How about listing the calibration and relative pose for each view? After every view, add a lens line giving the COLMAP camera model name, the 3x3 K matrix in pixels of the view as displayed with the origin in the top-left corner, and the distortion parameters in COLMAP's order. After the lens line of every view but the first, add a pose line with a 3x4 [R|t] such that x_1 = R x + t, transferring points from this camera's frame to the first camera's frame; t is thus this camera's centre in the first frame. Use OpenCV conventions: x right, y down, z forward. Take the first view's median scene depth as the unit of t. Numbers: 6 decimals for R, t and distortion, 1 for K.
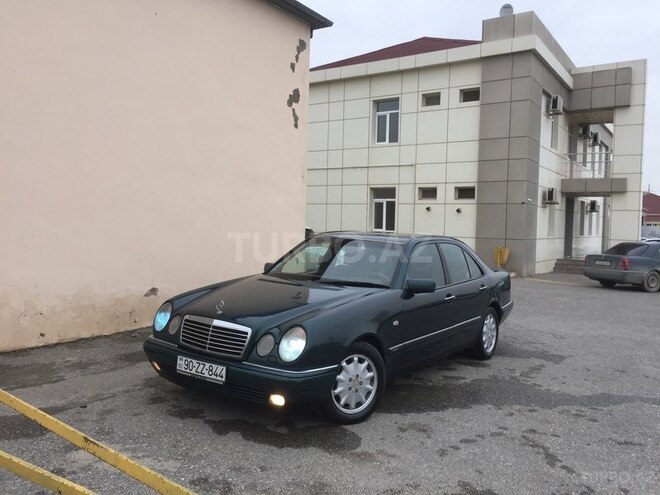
lens RADIAL K [[564.6, 0, 334.4], [0, 564.6, 238.6], [0, 0, 1]] dist [0.057474, -0.042809]
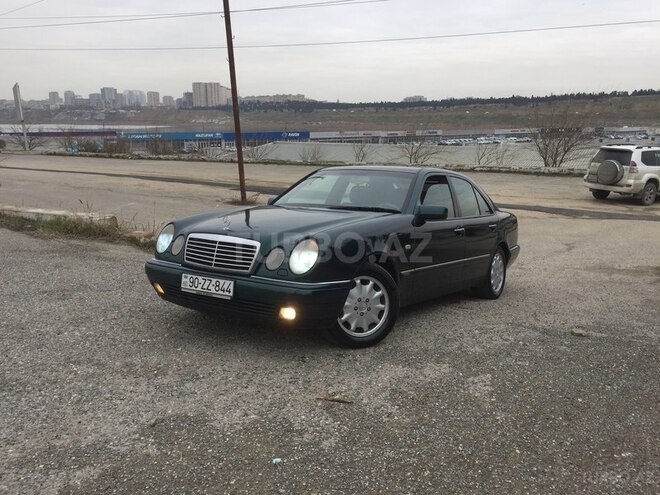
lens RADIAL K [[564.6, 0, 336.2], [0, 564.6, 242.3], [0, 0, 1]] dist [0.057474, -0.042809]
pose [[0.999870, 0.005632, 0.015124, -0.029546], [-0.006284, 0.999038, 0.043408, 0.105464], [-0.014865, -0.043498, 0.998943, 0.041476]]
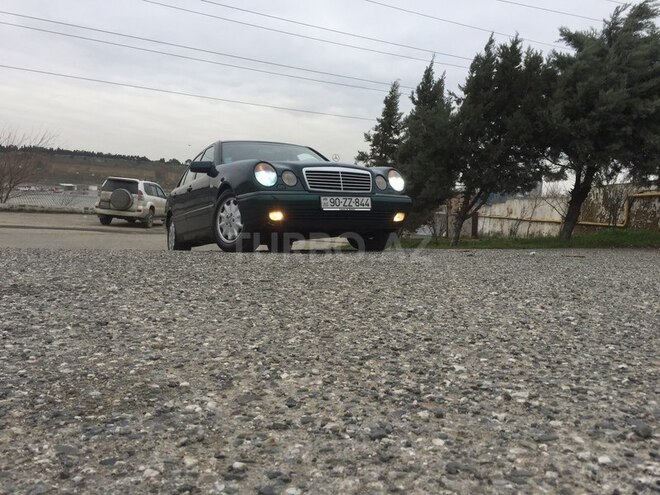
lens RADIAL K [[564.6, 0, 327.2], [0, 564.6, 248.7], [0, 0, 1]] dist [0.057474, -0.042809]
pose [[0.478803, -0.039072, 0.877053, -1.253961], [0.081783, 0.996650, -0.000246, 0.301914], [-0.874105, 0.071846, 0.480394, 0.411740]]
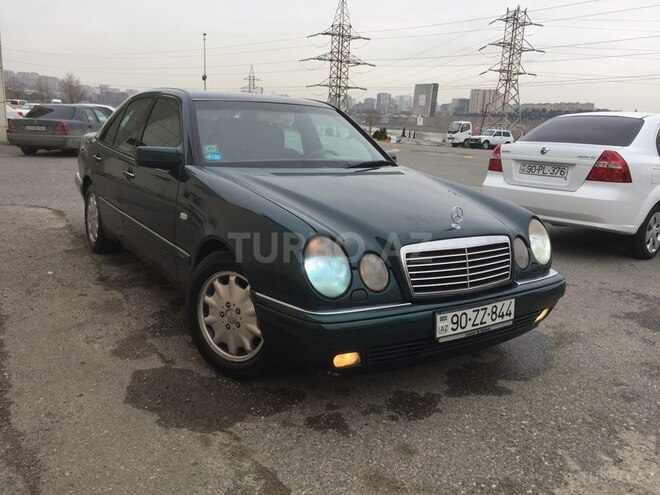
lens RADIAL K [[564.6, 0, 327.3], [0, 564.6, 242.7], [0, 0, 1]] dist [0.057474, -0.042809]
pose [[0.359998, -0.220131, 0.906611, -0.773924], [-0.005875, 0.971211, 0.238149, 0.003057], [-0.932935, -0.091060, 0.348341, 0.873789]]
